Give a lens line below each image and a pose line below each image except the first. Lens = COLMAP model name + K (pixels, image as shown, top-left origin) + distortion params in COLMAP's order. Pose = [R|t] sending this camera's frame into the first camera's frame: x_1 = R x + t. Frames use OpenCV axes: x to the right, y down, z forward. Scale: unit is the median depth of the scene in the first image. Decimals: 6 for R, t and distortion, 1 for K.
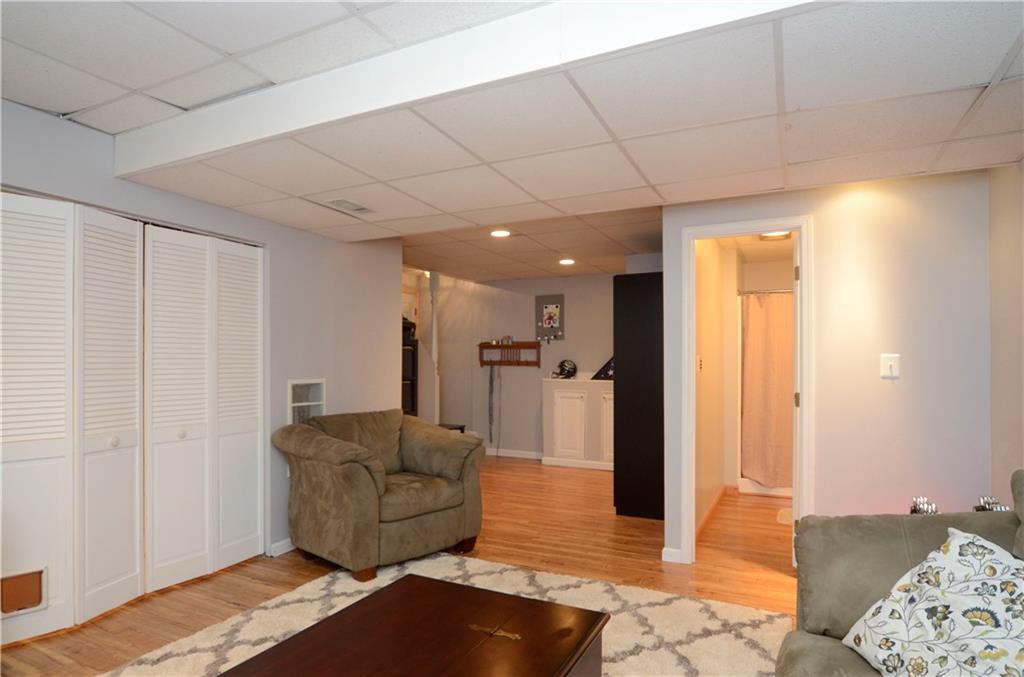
lens RADIAL K [[598.6, 0, 511.1], [0, 598.6, 356.7], [0, 0, 1]] dist [-0.014382, 0.000289]
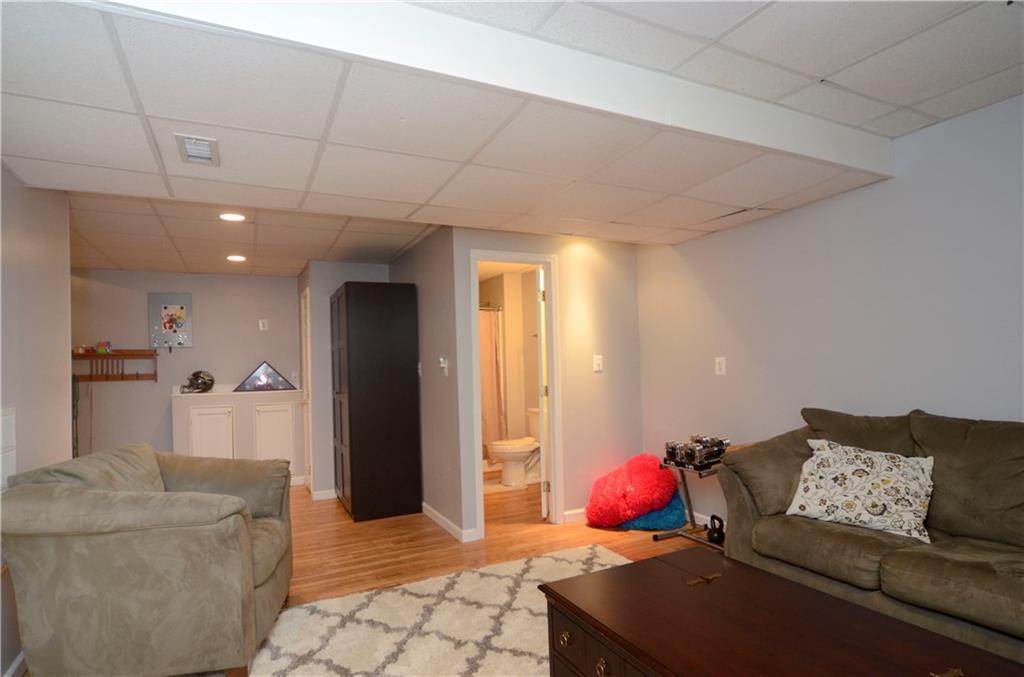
lens RADIAL K [[569.9, 0, 513.6], [0, 569.9, 352.9], [0, 0, 1]] dist [-0.010521, 0.001076]
pose [[0.569062, -0.000449, 0.822295, -0.499081], [0.023126, 0.999613, -0.015458, 0.004001], [-0.821969, 0.027813, 0.568852, 0.268569]]
